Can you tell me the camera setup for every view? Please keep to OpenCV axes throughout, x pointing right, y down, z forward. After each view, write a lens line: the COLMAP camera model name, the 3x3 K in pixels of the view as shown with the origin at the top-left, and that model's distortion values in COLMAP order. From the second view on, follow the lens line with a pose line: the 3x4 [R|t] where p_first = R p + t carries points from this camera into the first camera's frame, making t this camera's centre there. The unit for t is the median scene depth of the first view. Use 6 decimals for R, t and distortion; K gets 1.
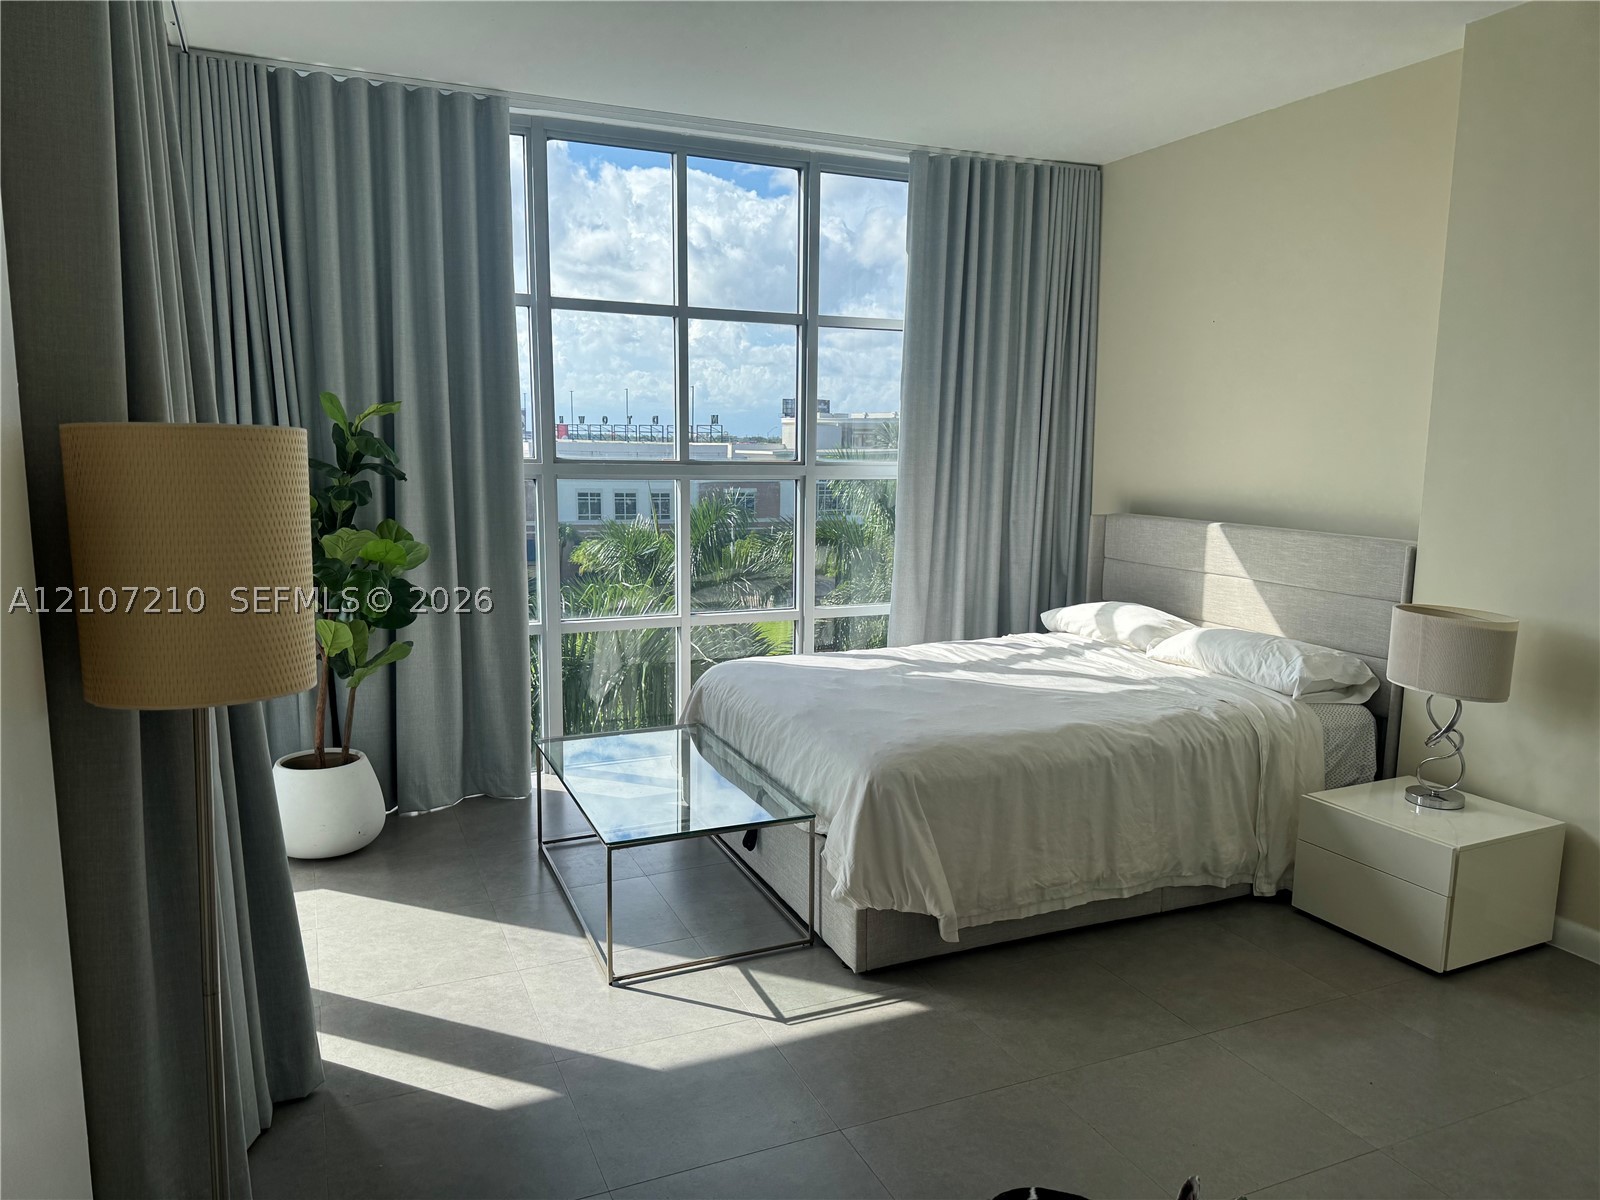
lens RADIAL K [[1117.6, 0, 819.0], [0, 1117.6, 609.7], [0, 0, 1]] dist [0.028596, -0.013188]
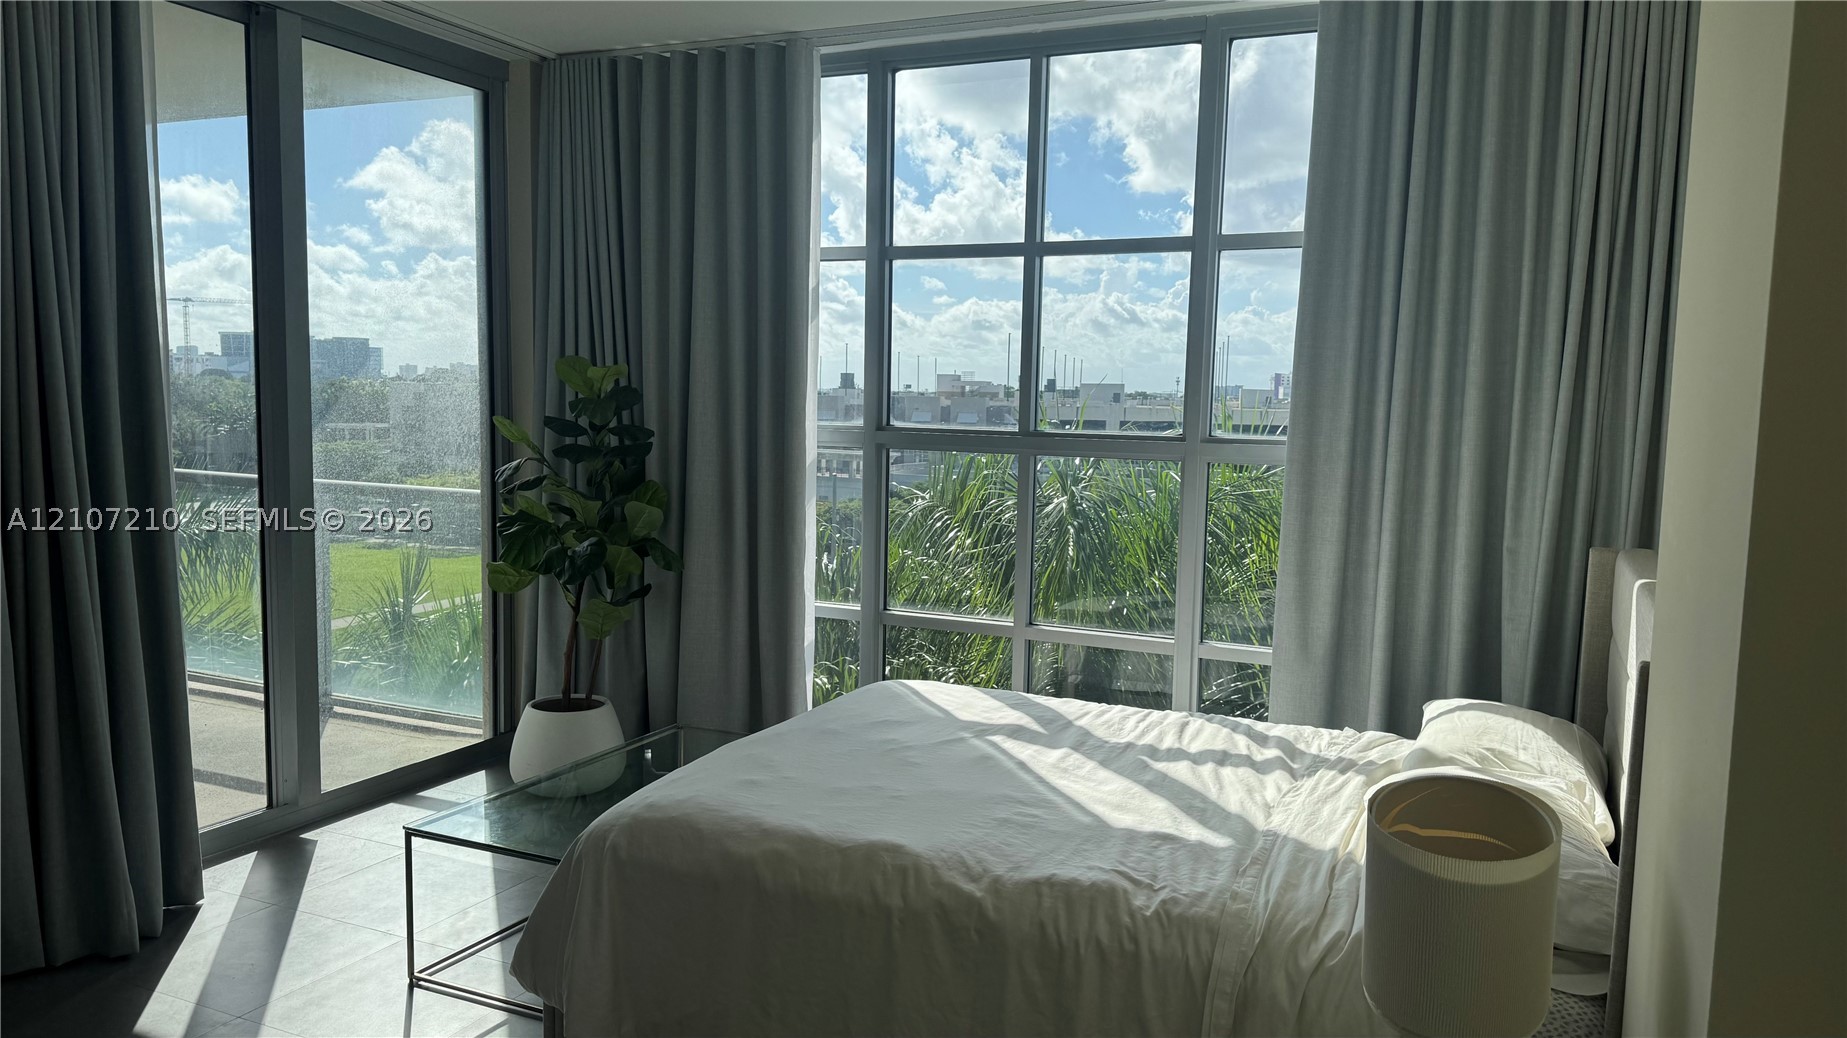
lens RADIAL K [[1292.6, 0, 932.7], [0, 1292.6, 534.5], [0, 0, 1]] dist [0.028729, -0.009533]
pose [[0.667779, 0.084213, -0.739580, 0.689231], [-0.125414, 0.992104, -0.000272, -0.068573], [0.733718, 0.092935, 0.673068, 0.440914]]
